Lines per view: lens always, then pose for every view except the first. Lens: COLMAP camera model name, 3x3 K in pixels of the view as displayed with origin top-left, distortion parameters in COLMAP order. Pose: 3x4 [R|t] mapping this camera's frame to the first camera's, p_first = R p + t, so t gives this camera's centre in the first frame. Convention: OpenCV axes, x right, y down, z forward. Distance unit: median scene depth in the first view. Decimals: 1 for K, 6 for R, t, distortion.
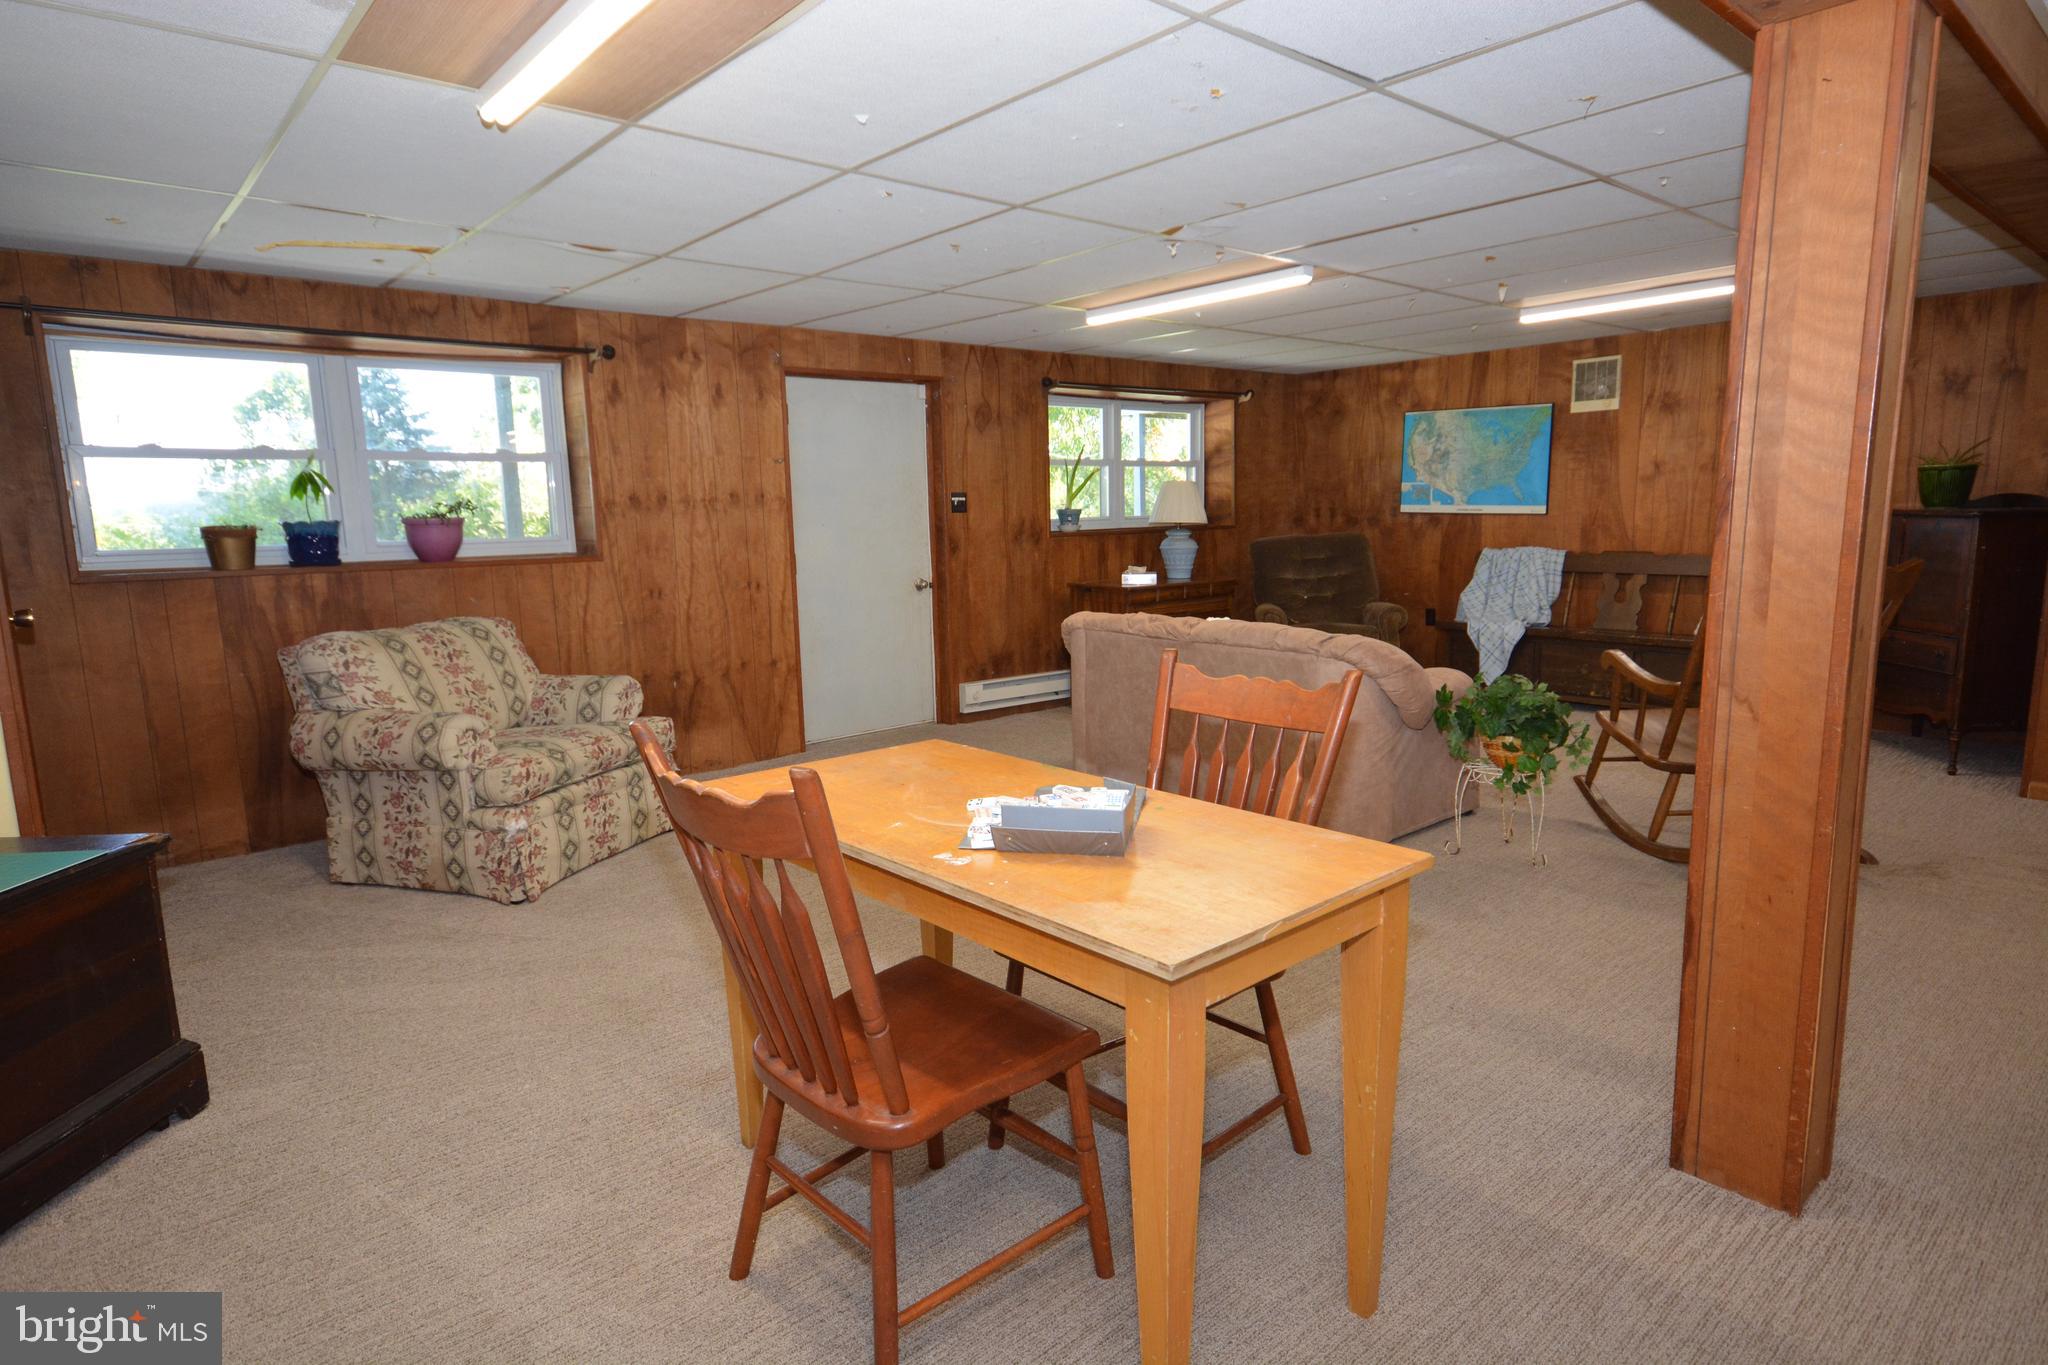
lens RADIAL K [[1088.0, 0, 1019.6], [0, 1088.0, 645.2], [0, 0, 1]] dist [-0.001842, 0.000002]
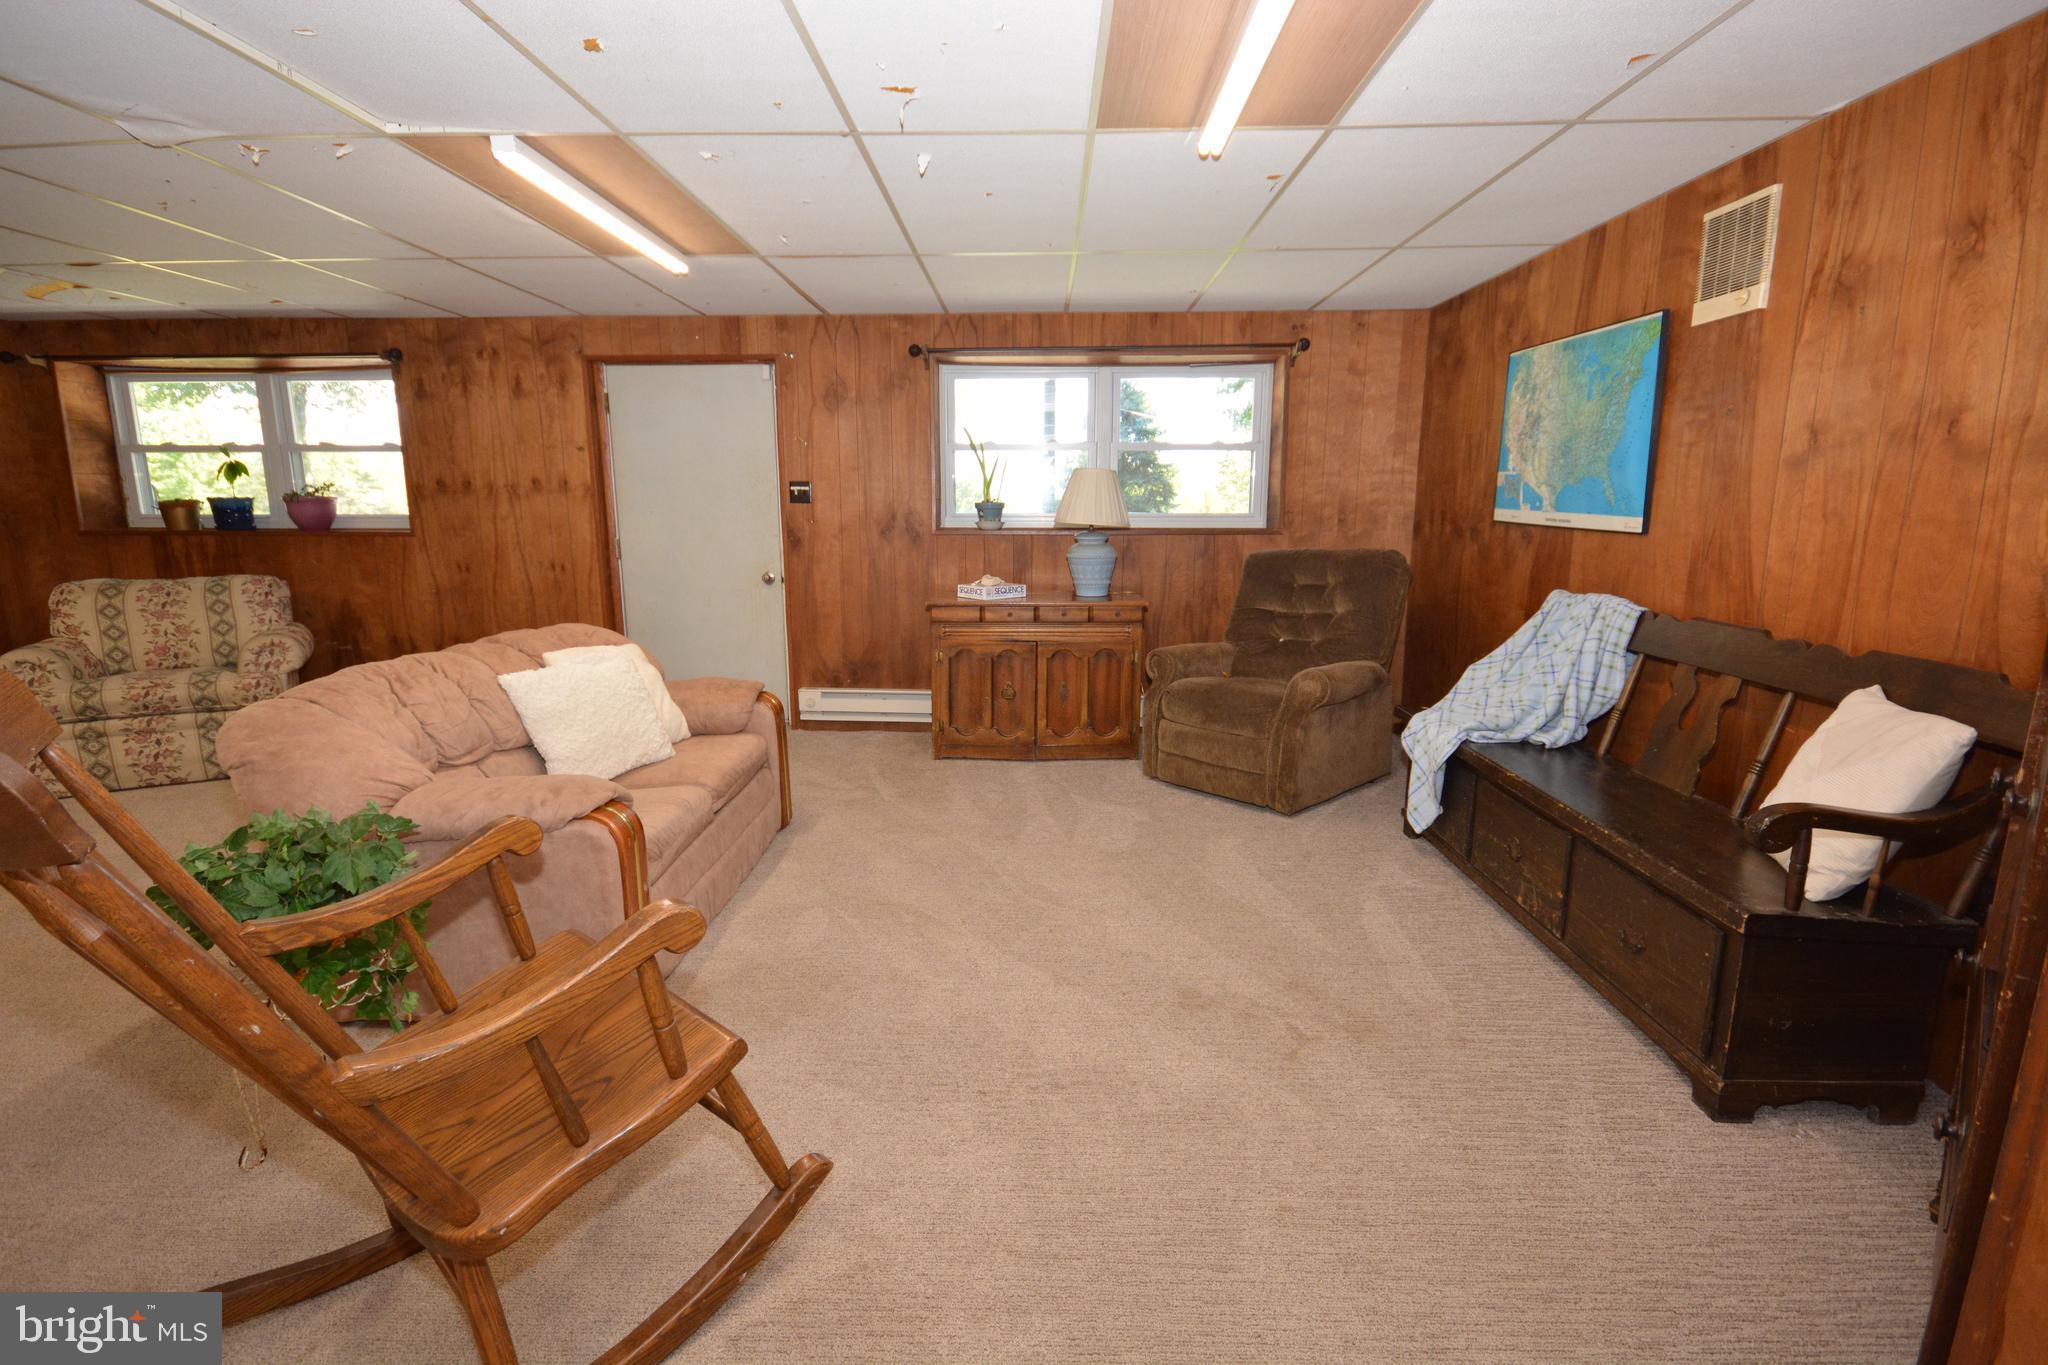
lens RADIAL K [[949.0, 0, 1016.3], [0, 949.0, 679.5], [0, 0, 1]] dist [0.018288, -0.012881]
pose [[0.744692, 0.145068, -0.651452, 0.603944], [-0.099291, 0.989310, 0.106802, -0.075577], [0.659981, -0.014851, 0.751135, 0.493679]]
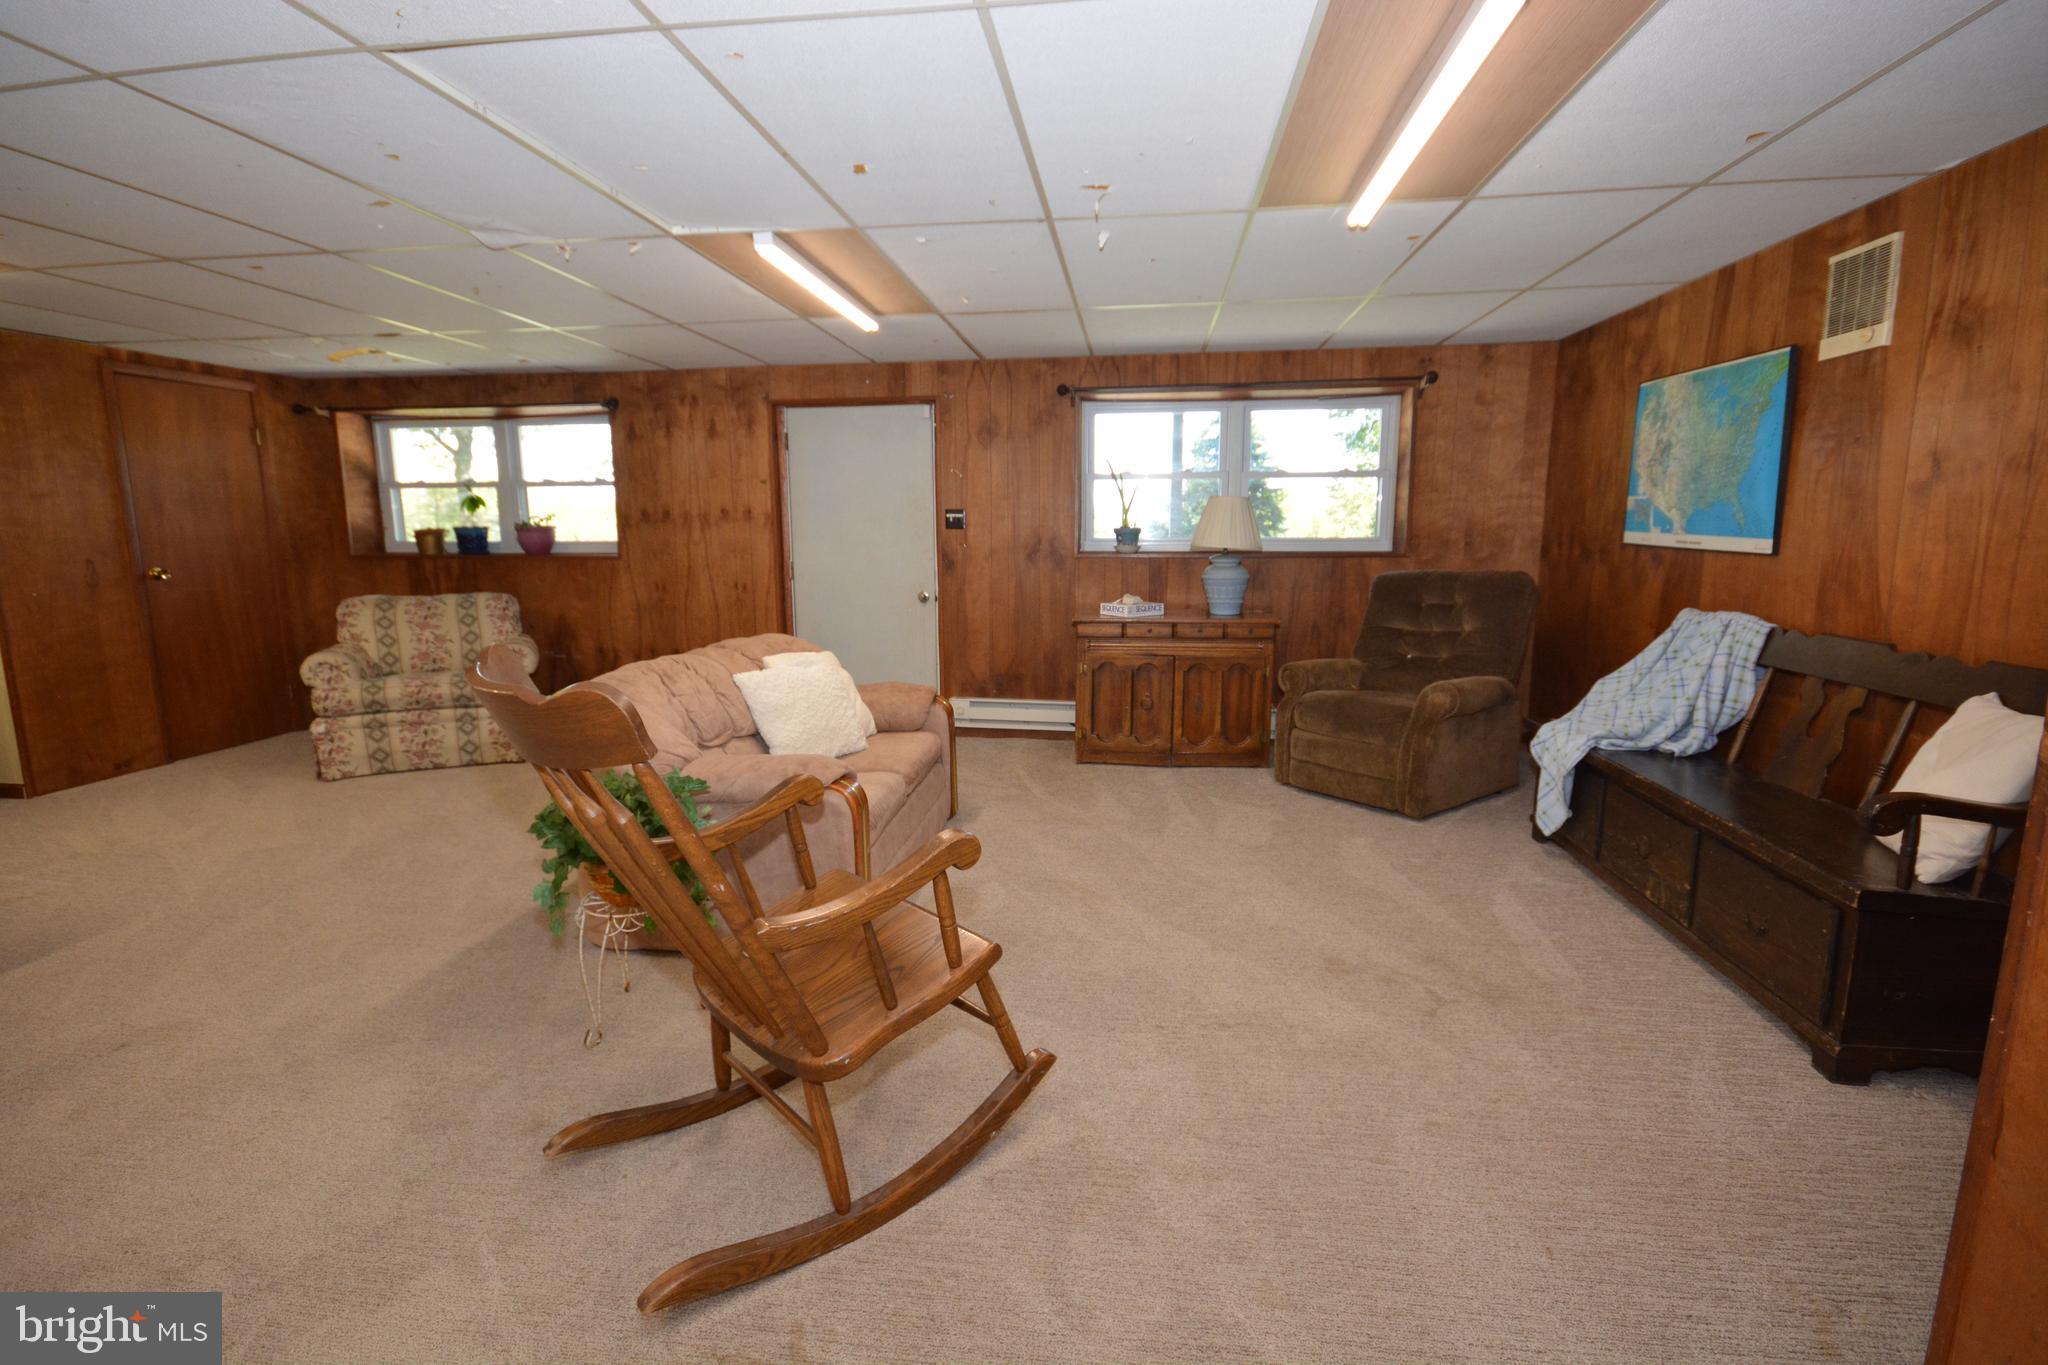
lens RADIAL K [[949.0, 0, 1016.3], [0, 949.0, 679.5], [0, 0, 1]] dist [0.018288, -0.012881]
pose [[0.670338, 0.137160, -0.729269, 0.625034], [-0.102668, 0.990460, 0.091913, -0.067963], [0.734919, 0.013260, 0.678025, 0.425468]]
